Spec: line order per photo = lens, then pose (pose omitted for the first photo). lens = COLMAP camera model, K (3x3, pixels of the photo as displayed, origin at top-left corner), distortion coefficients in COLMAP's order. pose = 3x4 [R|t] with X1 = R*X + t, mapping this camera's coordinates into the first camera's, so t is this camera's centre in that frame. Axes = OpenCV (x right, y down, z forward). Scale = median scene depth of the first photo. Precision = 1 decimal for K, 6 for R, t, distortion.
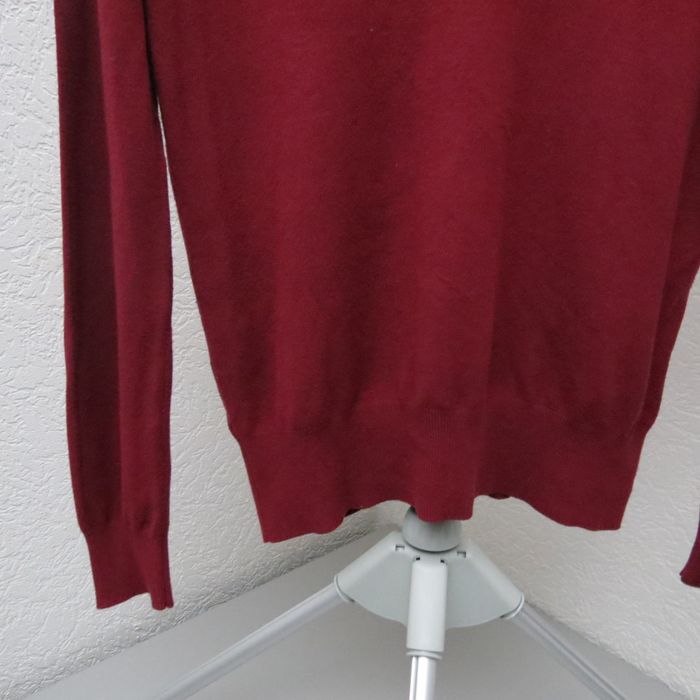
lens RADIAL K [[643.5, 0, 350.0], [0, 643.5, 350.0], [0, 0, 1]] dist [-0.031426, 0.005099]
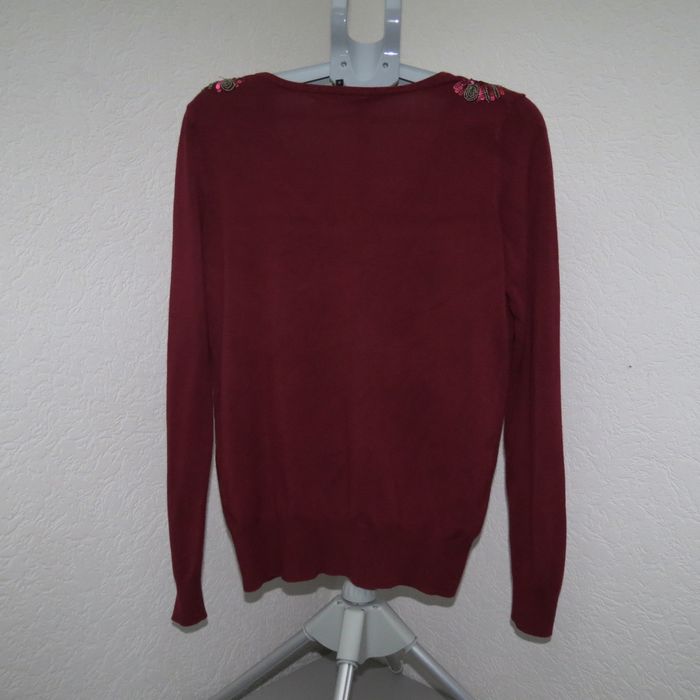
lens RADIAL K [[643.5, 0, 350.0], [0, 643.5, 350.0], [0, 0, 1]] dist [-0.031426, 0.005099]
pose [[0.996051, -0.026179, 0.084838, -0.028346], [0.044970, 0.972661, -0.227832, 0.004708], [-0.076555, 0.230748, 0.969997, -0.627196]]
